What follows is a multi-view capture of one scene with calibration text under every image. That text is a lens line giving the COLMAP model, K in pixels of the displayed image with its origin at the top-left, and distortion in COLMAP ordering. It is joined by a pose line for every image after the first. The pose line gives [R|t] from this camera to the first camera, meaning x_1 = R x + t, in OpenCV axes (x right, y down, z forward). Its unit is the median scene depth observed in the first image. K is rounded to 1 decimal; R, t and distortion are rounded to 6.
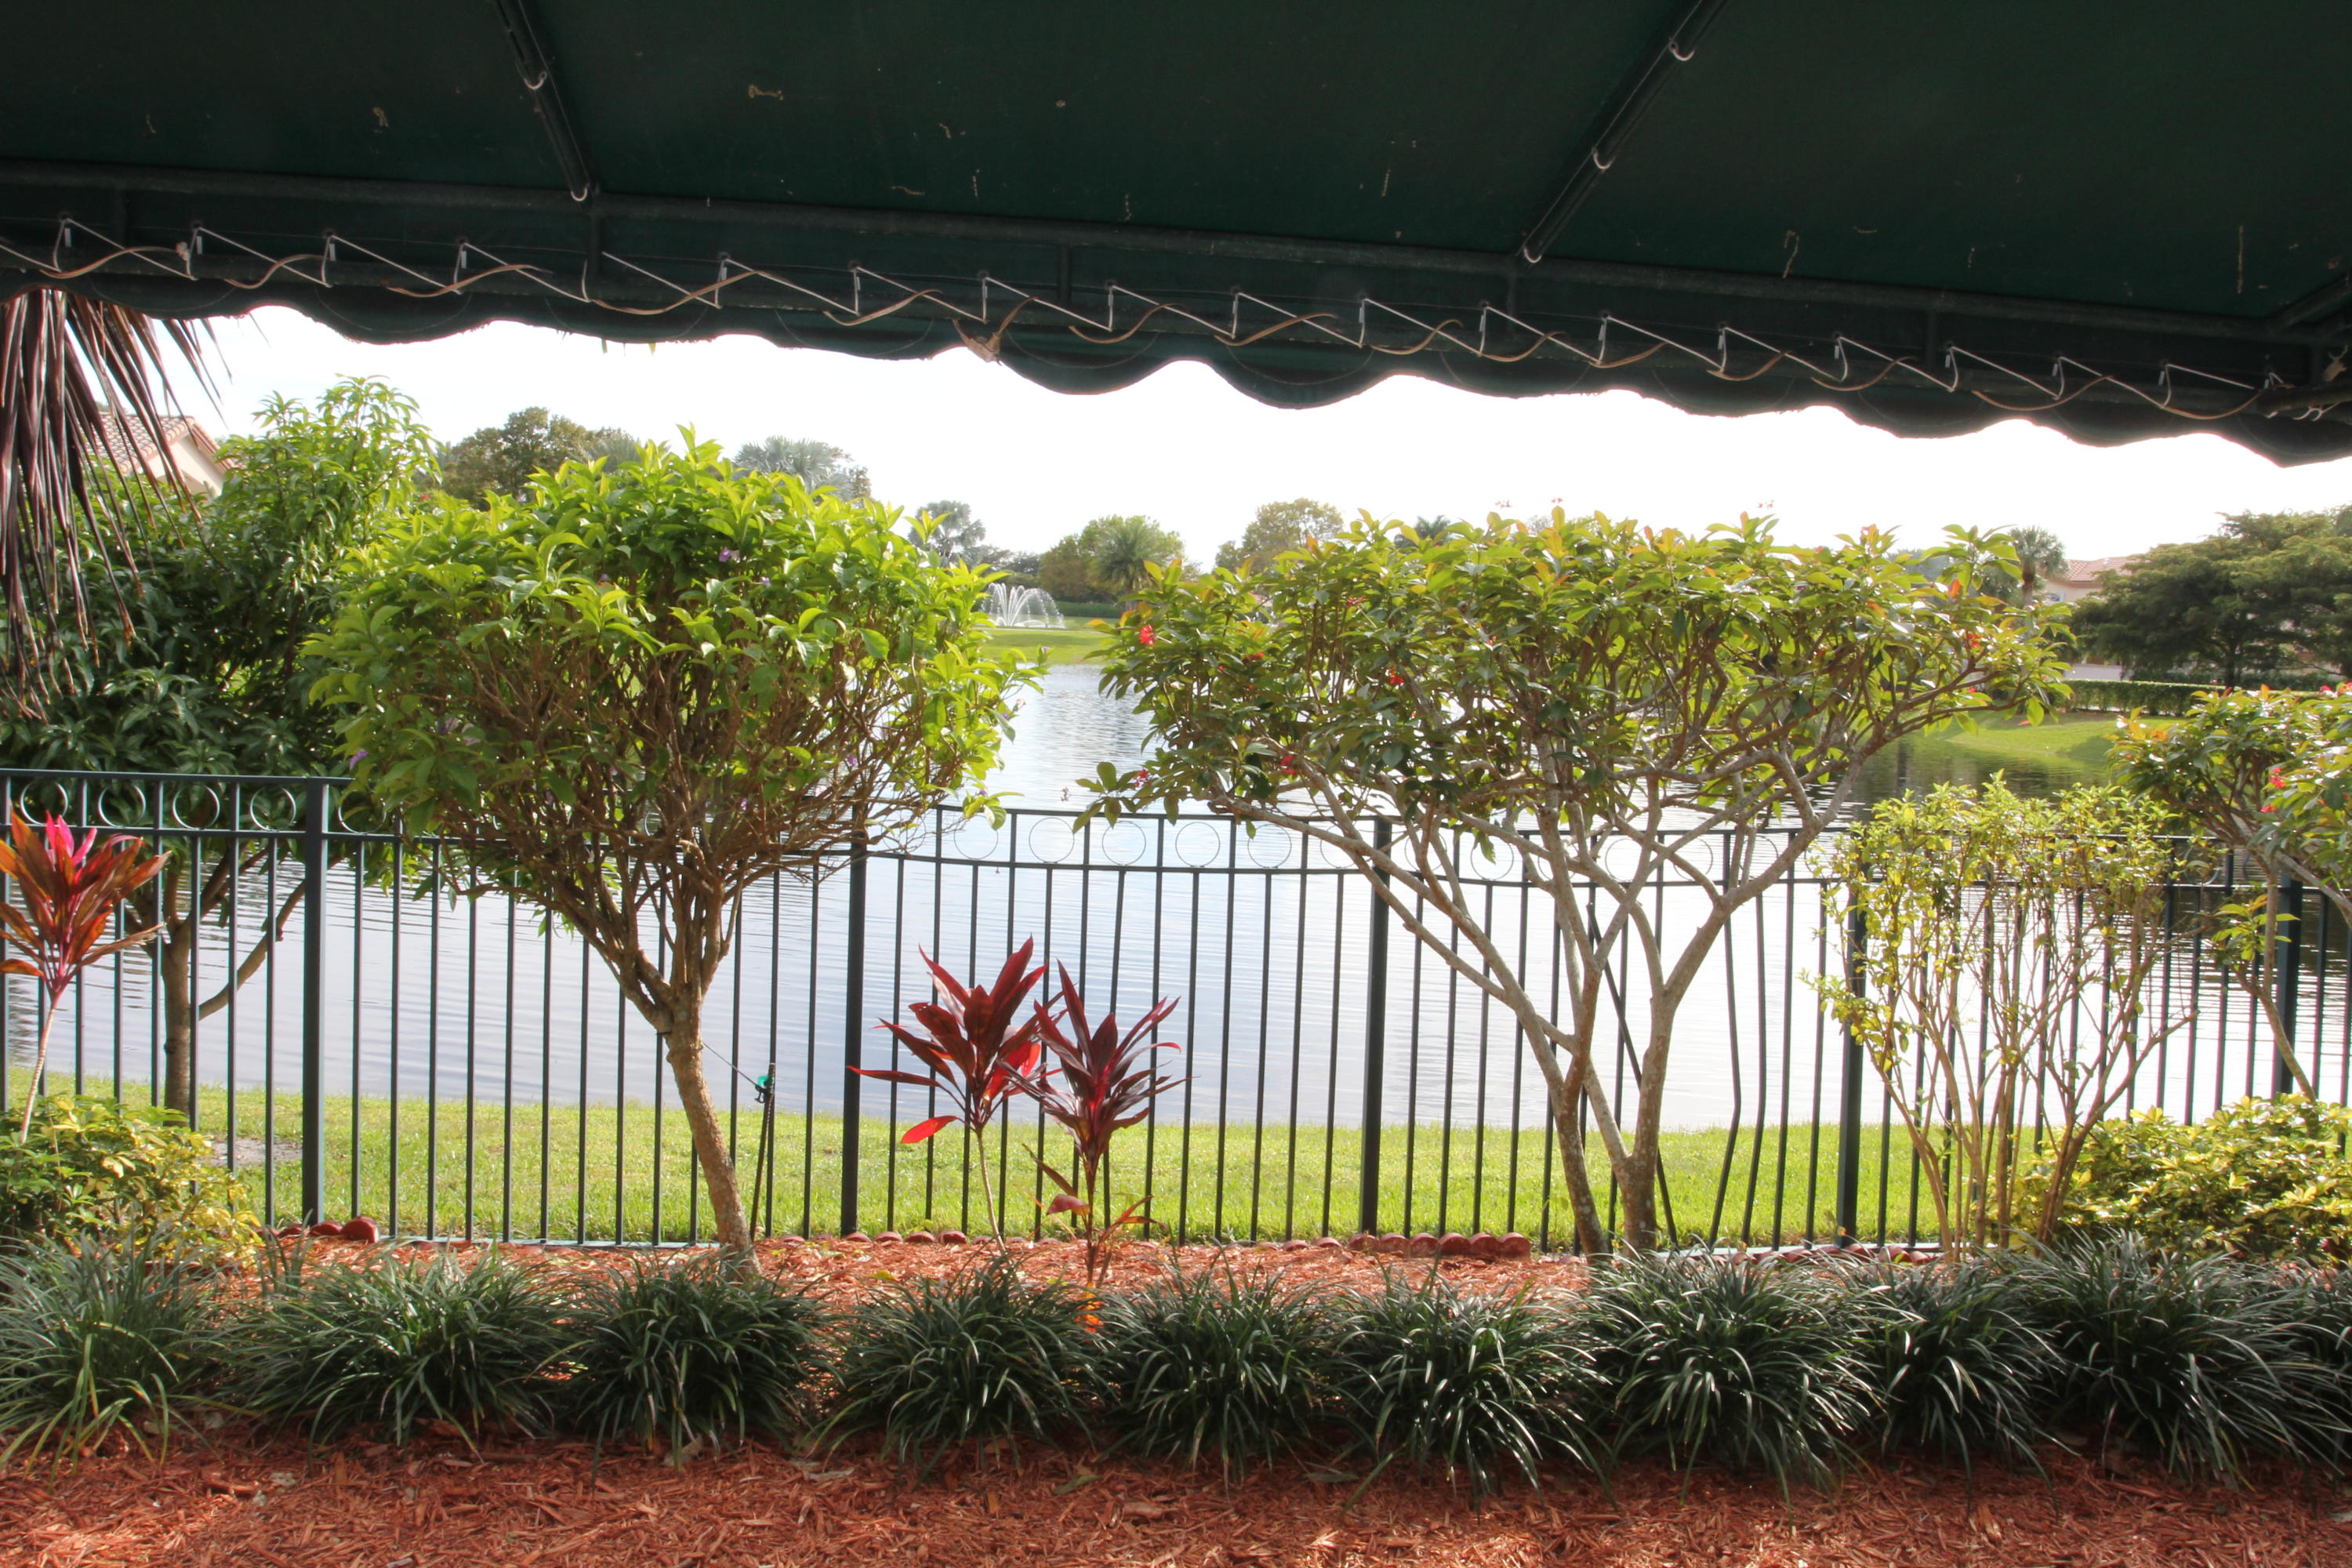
lens RADIAL K [[1868.6, 0, 1176.0], [0, 1868.6, 784.0], [0, 0, 1]] dist [-0.000281, -0.000285]
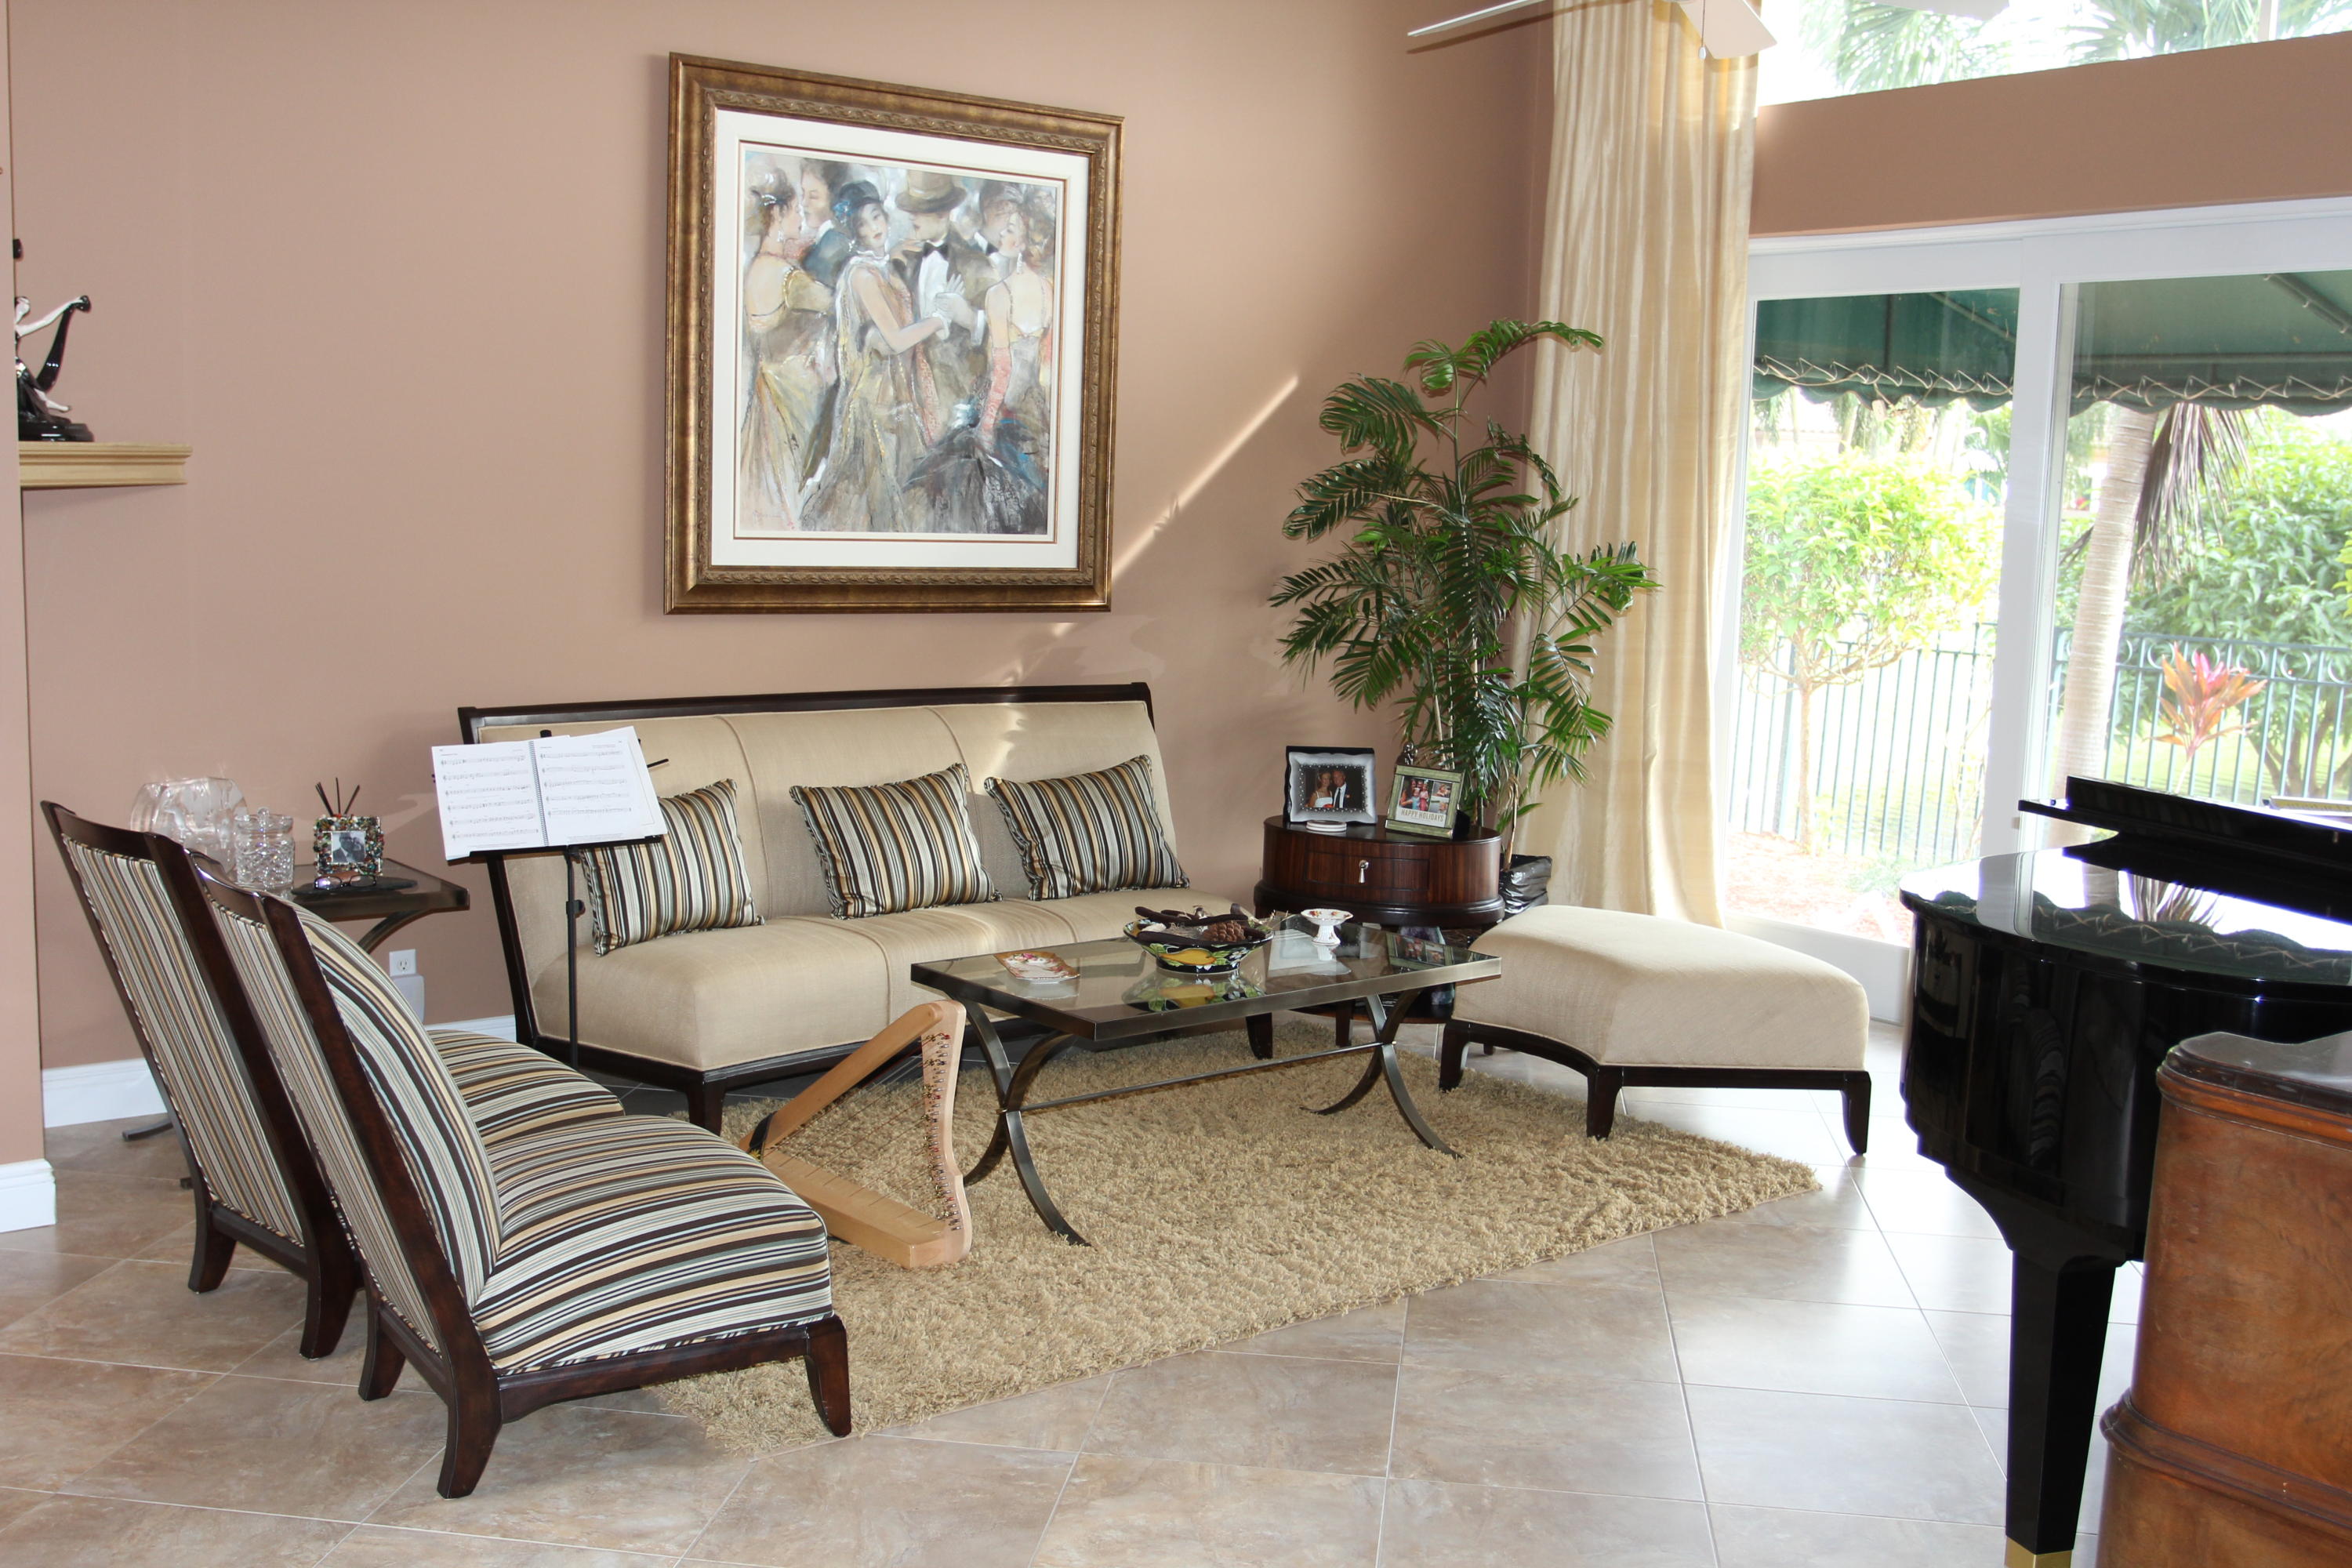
lens RADIAL K [[2399.8, 0, 1176.0], [0, 2399.8, 784.0], [0, 0, 1]] dist [-0.062570, 0.041411]
pose [[0.534024, 0.085276, -0.841158, 0.642780], [-0.086002, 0.995219, 0.046295, 0.096114], [0.841084, 0.047619, 0.538804, -0.839070]]
